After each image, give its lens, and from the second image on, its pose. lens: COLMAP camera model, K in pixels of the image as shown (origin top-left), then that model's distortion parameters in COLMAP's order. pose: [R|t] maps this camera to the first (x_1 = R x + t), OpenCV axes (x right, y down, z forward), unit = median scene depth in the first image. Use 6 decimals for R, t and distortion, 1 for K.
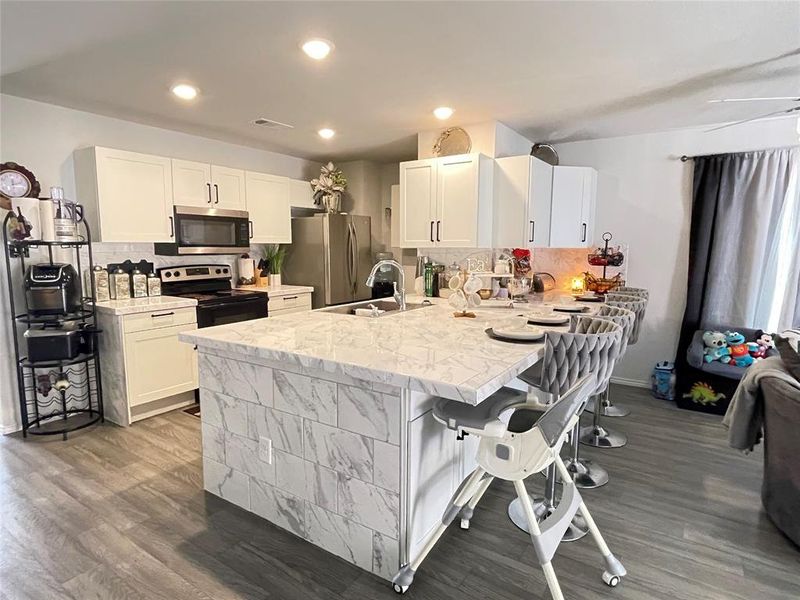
lens RADIAL K [[473.7, 0, 400.7], [0, 473.7, 279.5], [0, 0, 1]] dist [-0.004625, -0.001527]
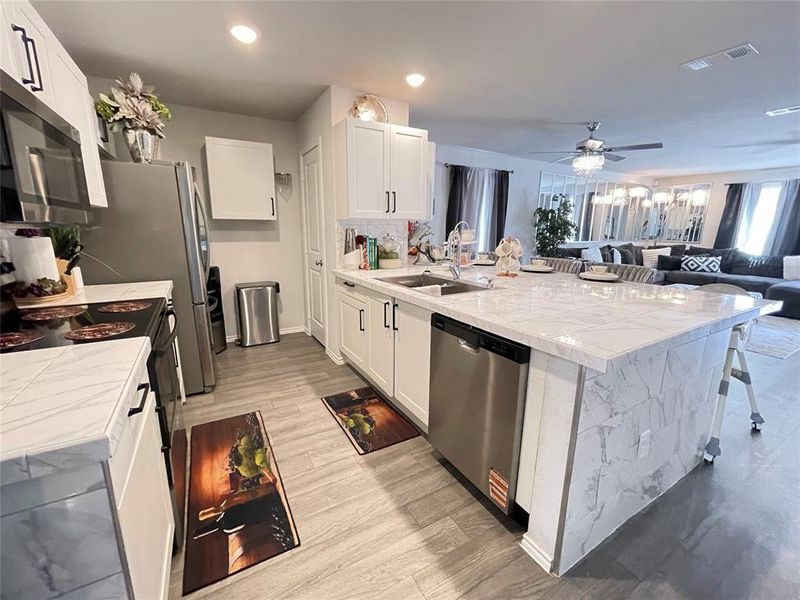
lens RADIAL K [[337.9, 0, 397.7], [0, 337.9, 299.2], [0, 0, 1]] dist [-0.001546, -0.000073]
pose [[0.427456, -0.188157, 0.884239, -0.781379], [0.059670, 0.981840, 0.180080, -0.038537], [-0.902065, -0.024213, 0.430921, 0.918479]]
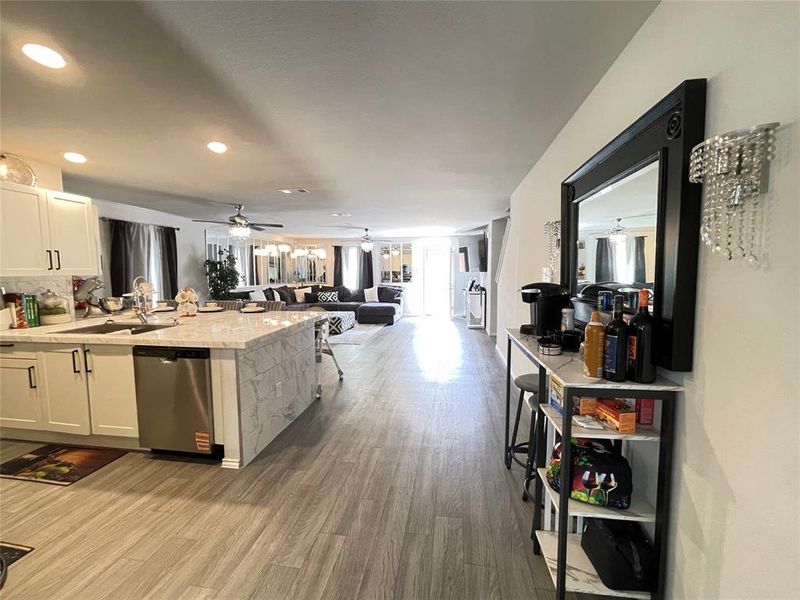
lens RADIAL K [[337.9, 0, 397.7], [0, 337.9, 299.2], [0, 0, 1]] dist [-0.001546, -0.000073]
pose [[-0.430401, -0.075224, 0.899498, -1.241925], [0.070816, 0.990636, 0.116730, -0.068077], [-0.899856, 0.113939, -0.421044, 0.872334]]
